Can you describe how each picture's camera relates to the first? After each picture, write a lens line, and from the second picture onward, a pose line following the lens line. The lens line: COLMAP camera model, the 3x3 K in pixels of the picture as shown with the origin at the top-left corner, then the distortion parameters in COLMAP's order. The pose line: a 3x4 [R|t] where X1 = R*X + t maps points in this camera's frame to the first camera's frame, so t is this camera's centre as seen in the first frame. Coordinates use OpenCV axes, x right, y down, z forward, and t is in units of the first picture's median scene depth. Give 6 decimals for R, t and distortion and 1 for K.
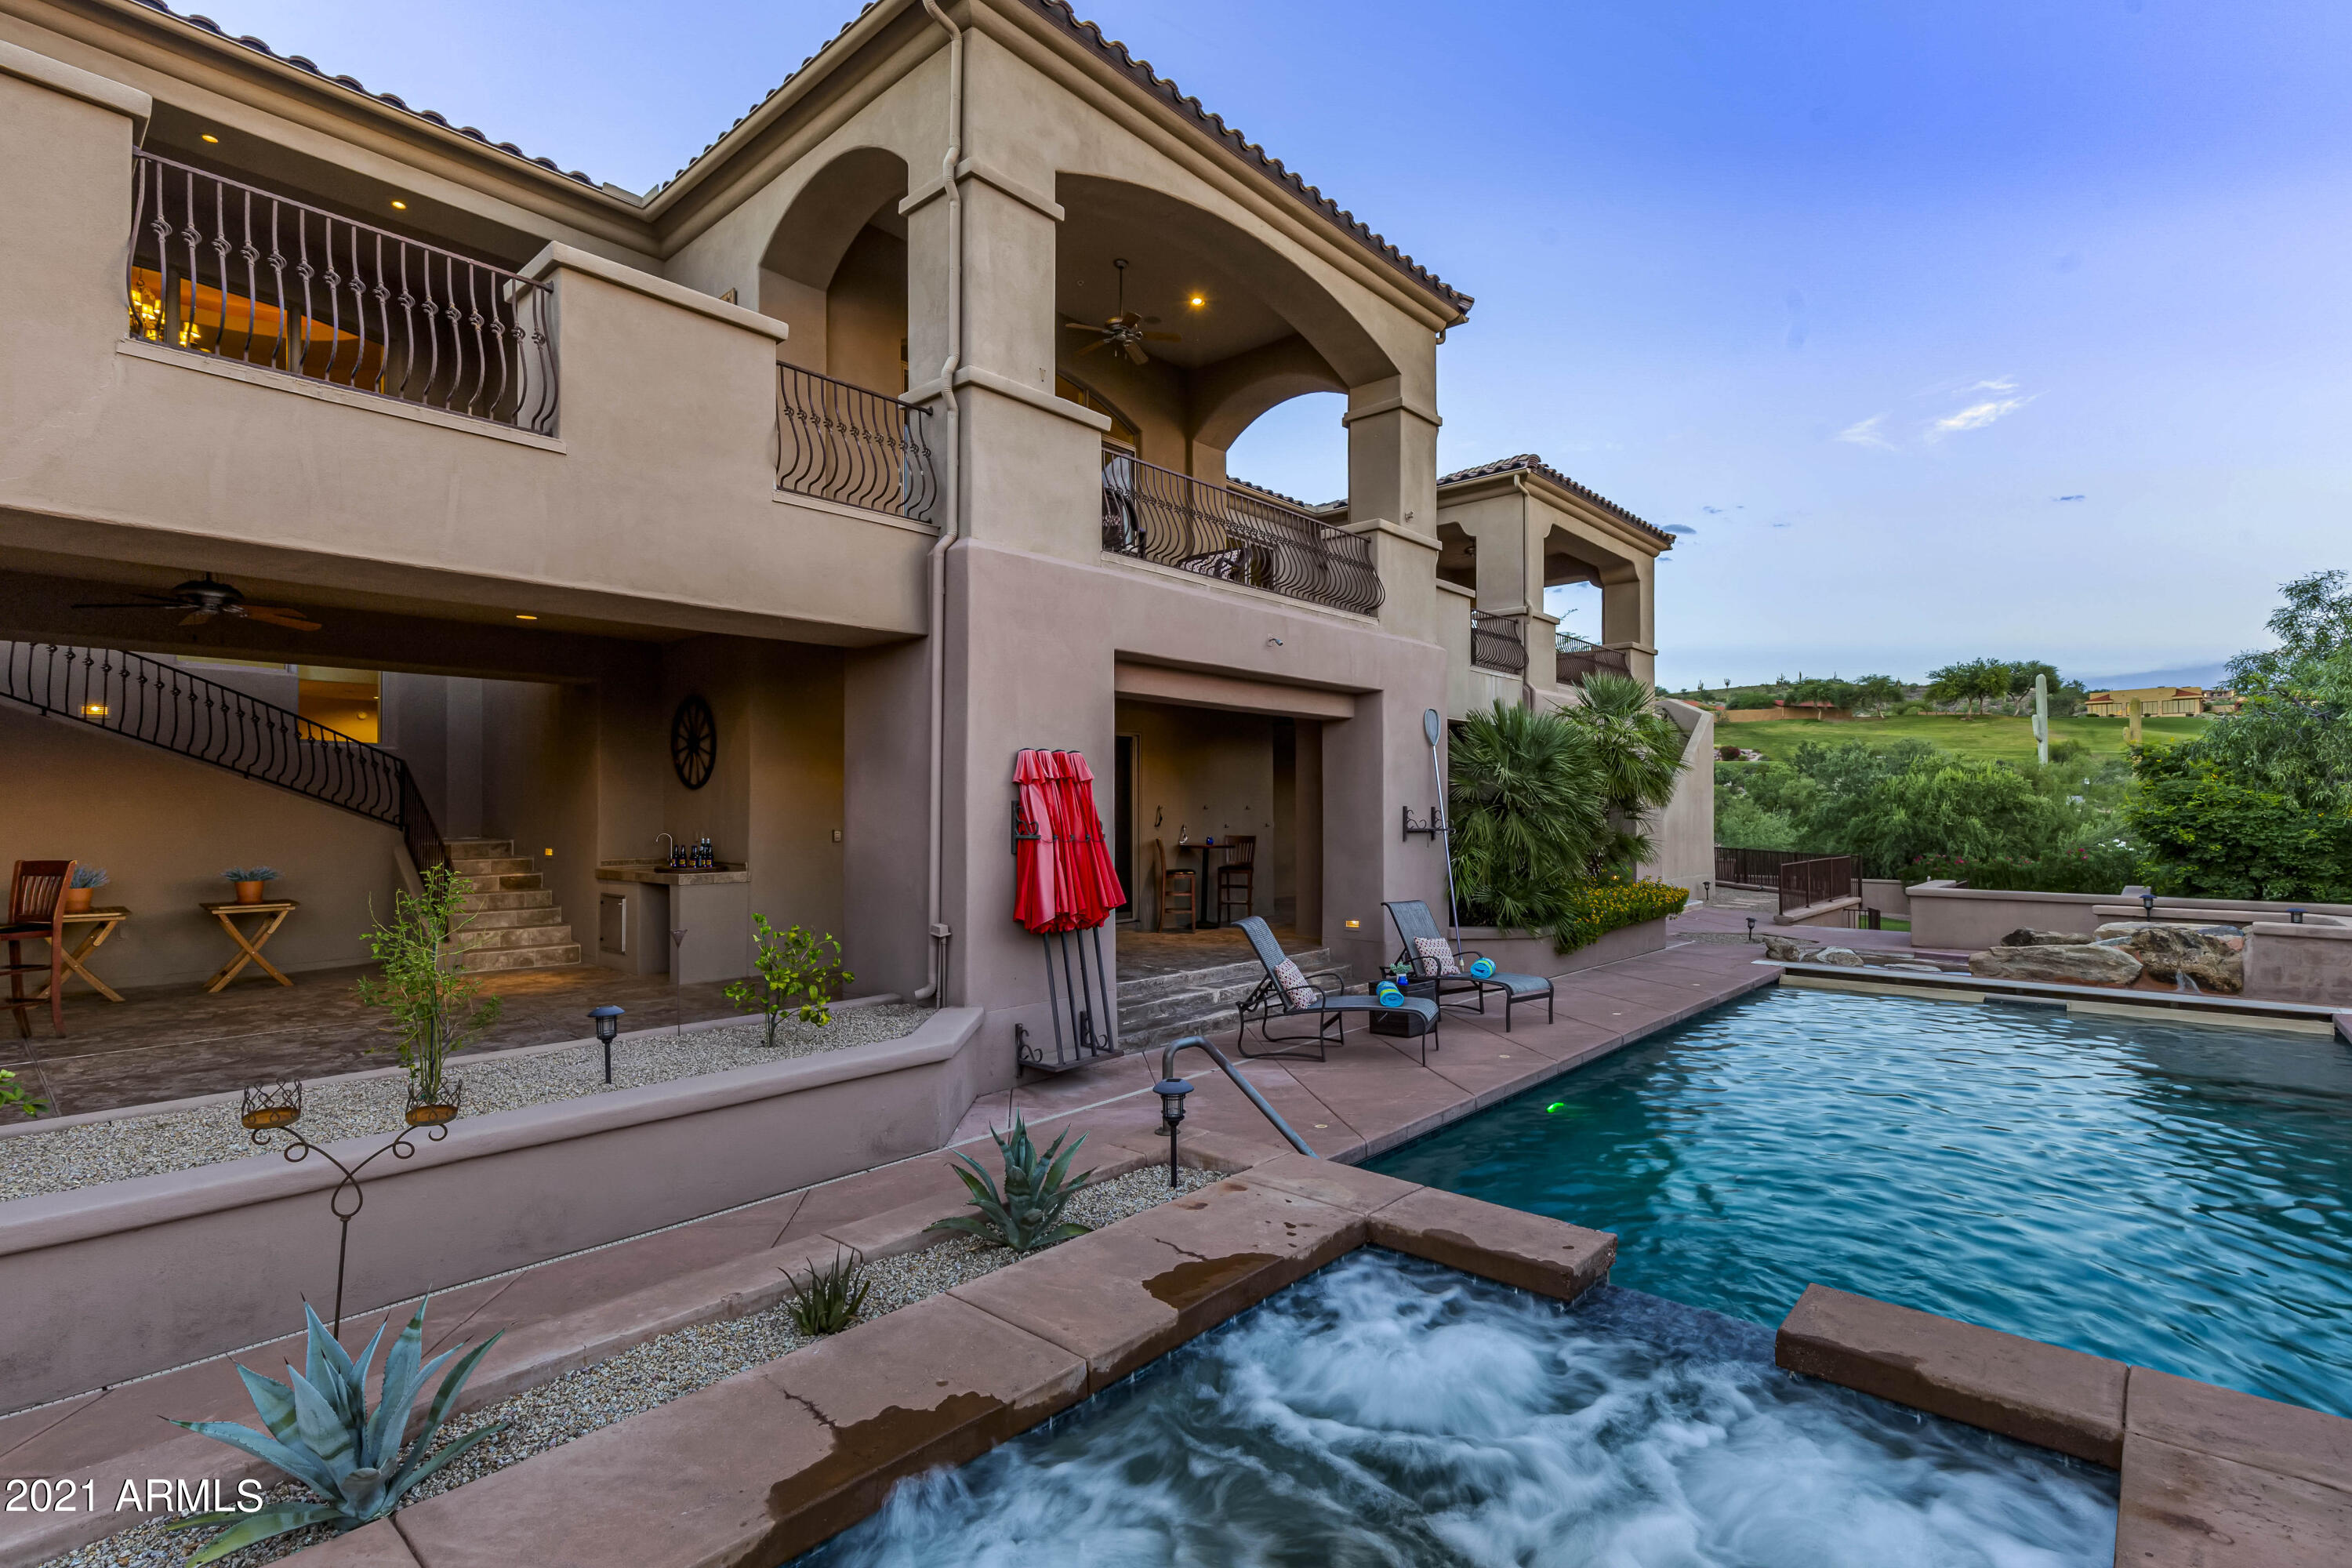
lens RADIAL K [[1091.3, 0, 1221.7], [0, 1091.3, 790.7], [0, 0, 1]] dist [0.012283, -0.004589]
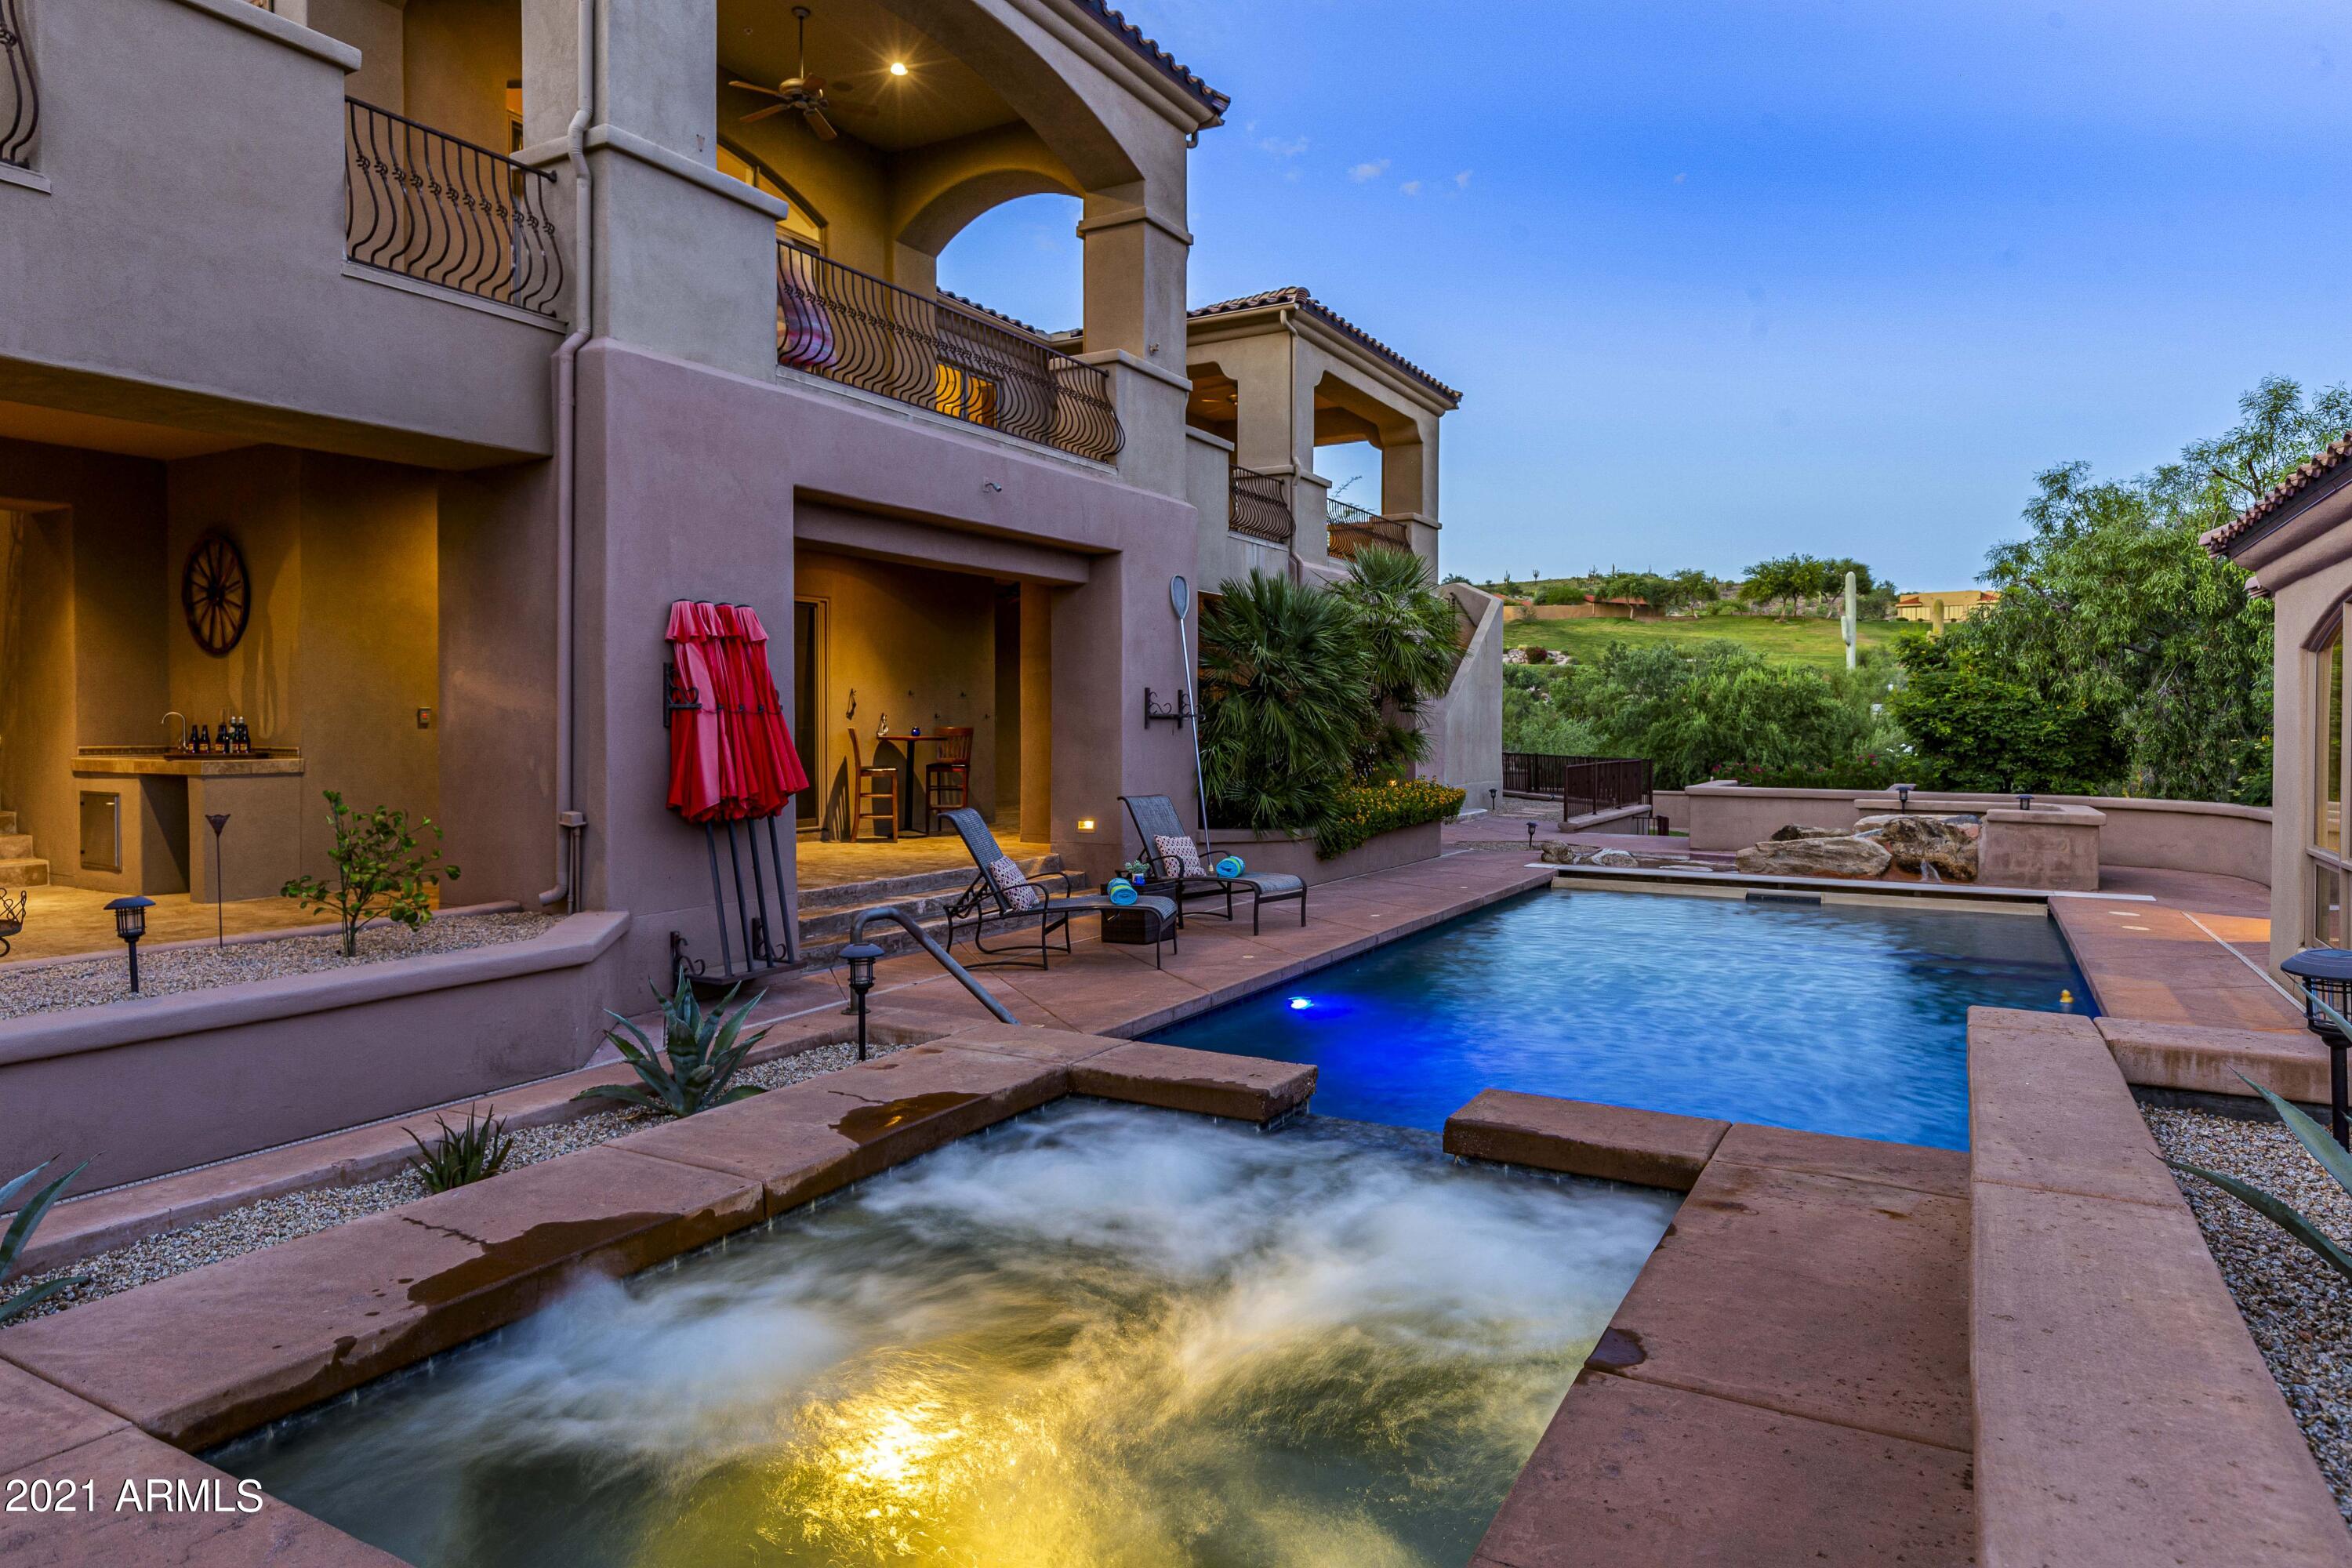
lens RADIAL K [[1357.1, 0, 1220.3], [0, 1357.1, 738.7], [0, 0, 1]] dist [0.003113, -0.001226]
pose [[0.979157, -0.000312, 0.203106, 0.007213], [-0.005811, 0.999547, 0.029545, 0.022853], [-0.203023, -0.030109, 0.978711, -0.060650]]
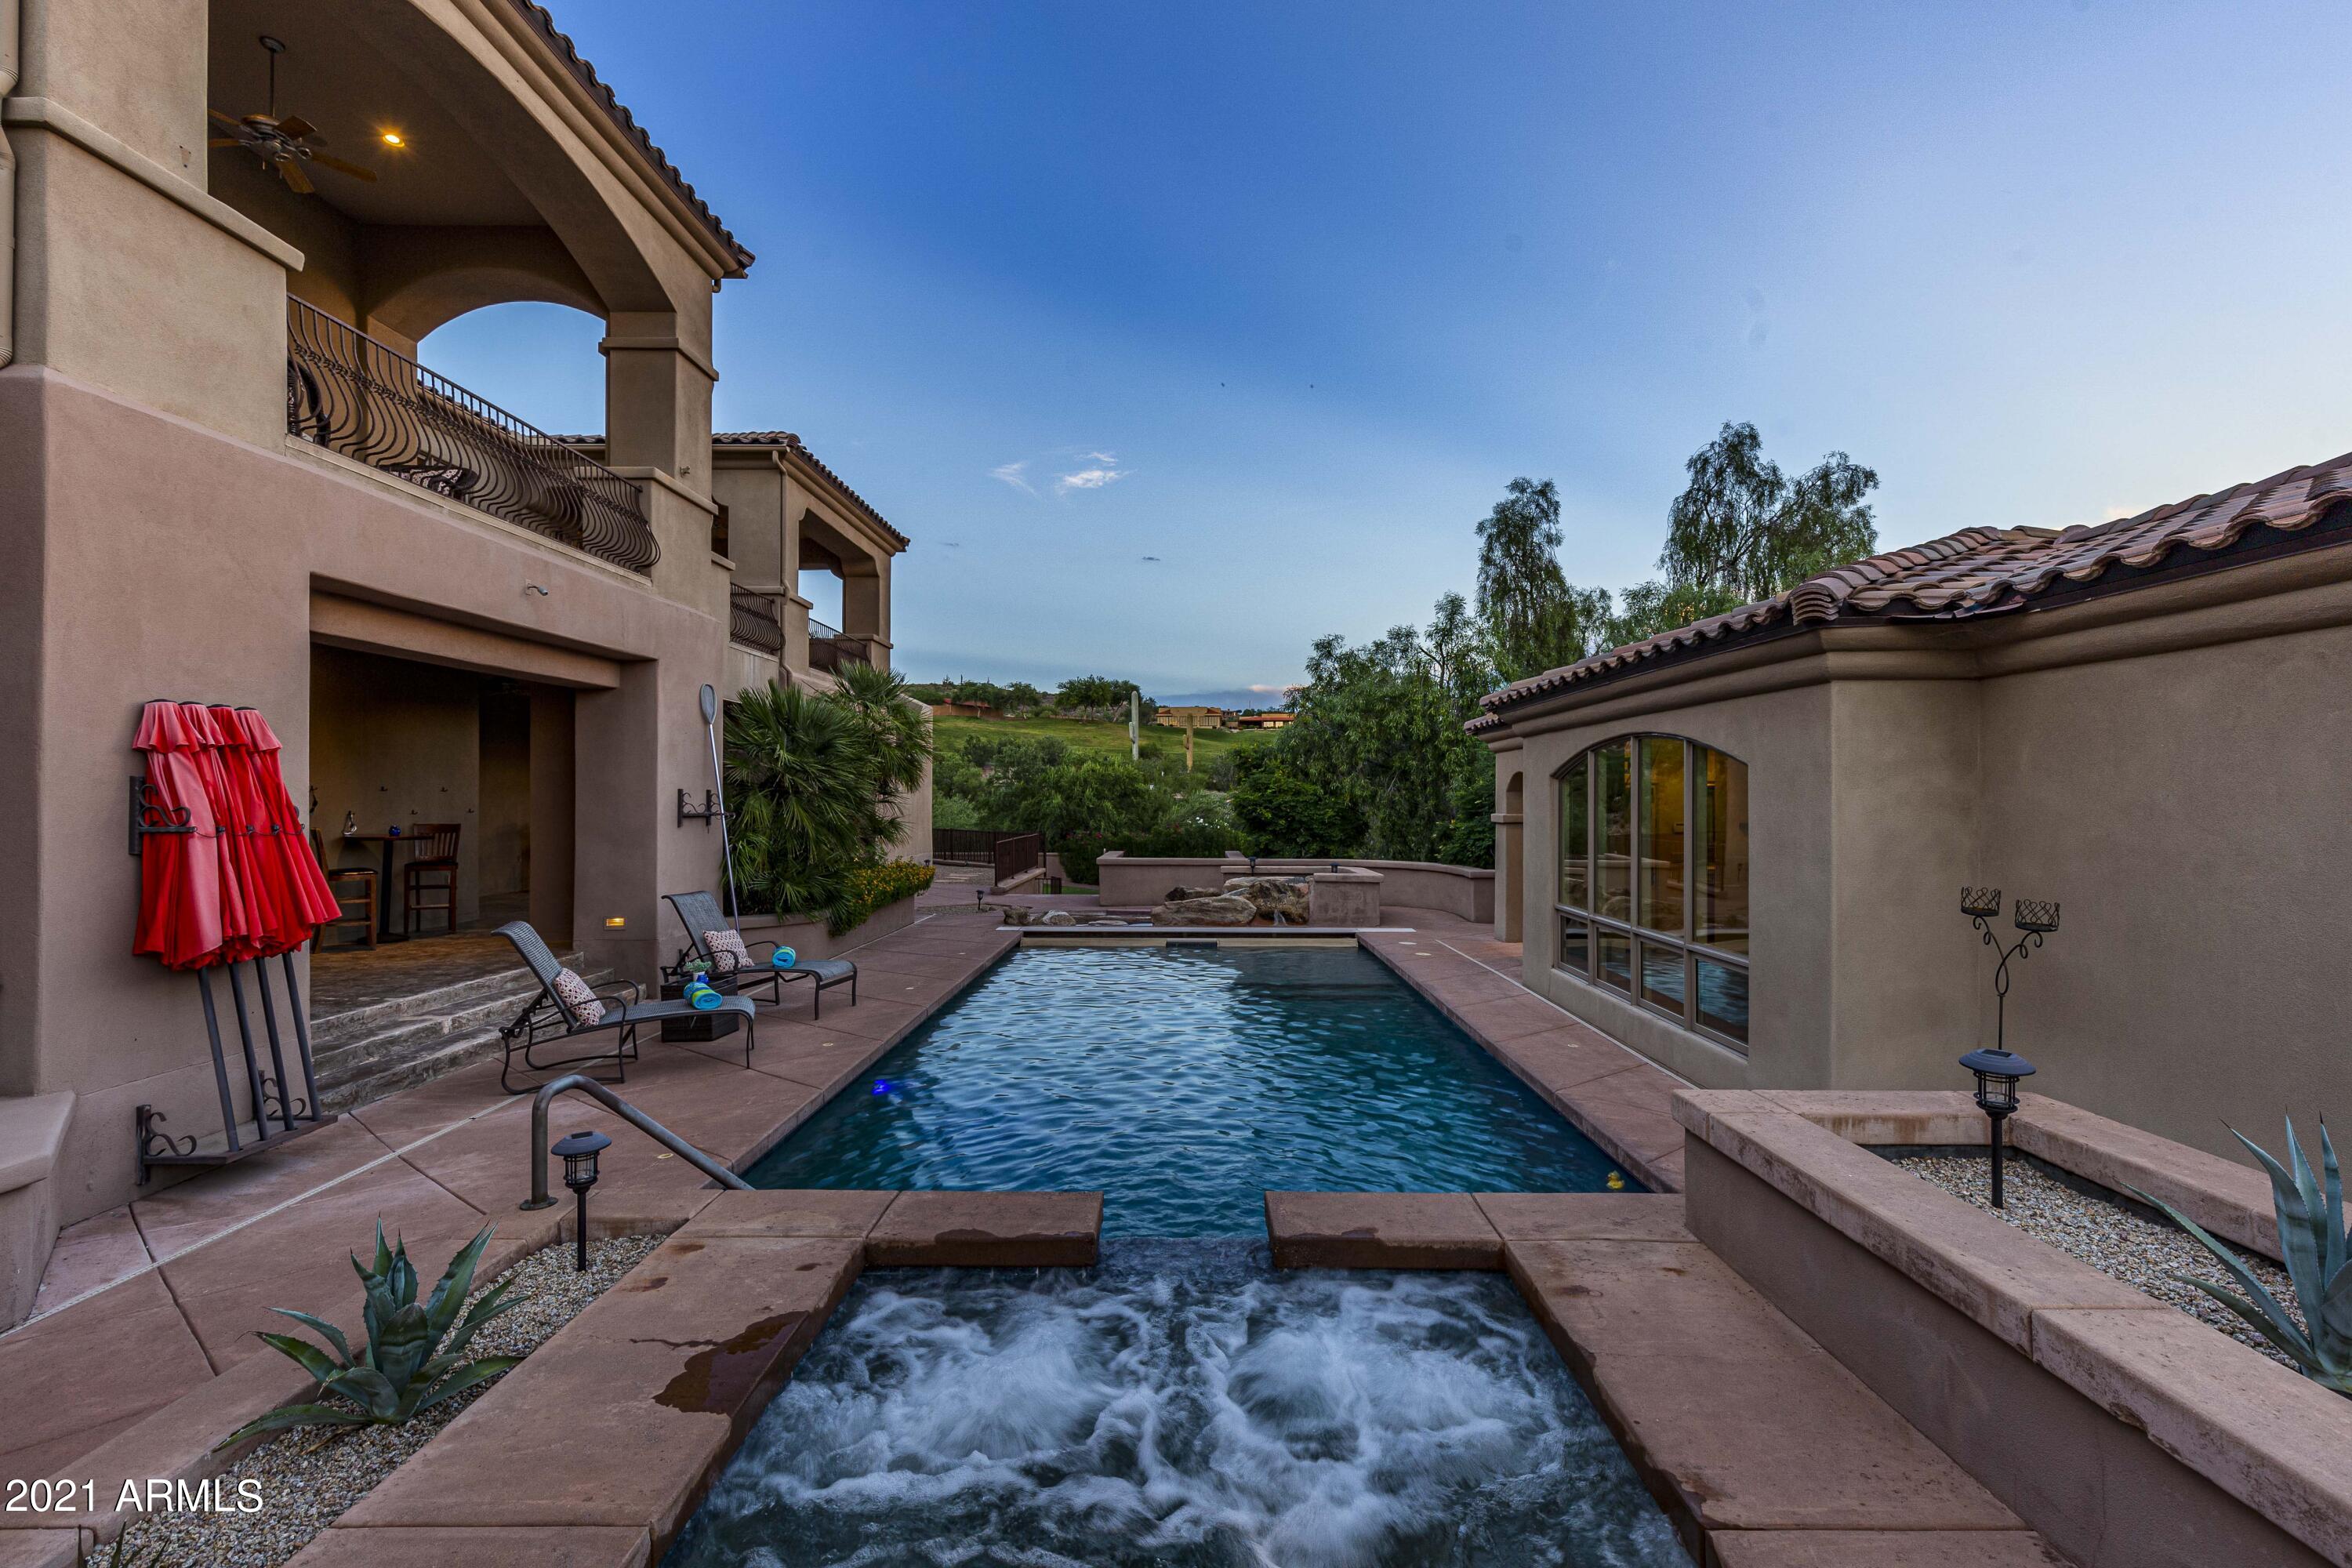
lens RADIAL K [[1050.8, 0, 1187.0], [0, 1050.8, 788.2], [0, 0, 1]] dist [0.008722, -0.000681]
pose [[0.763928, 0.007657, 0.645256, -0.078188], [-0.015308, 0.999863, 0.006258, 0.001761], [-0.645120, -0.014658, 0.763941, 0.055425]]
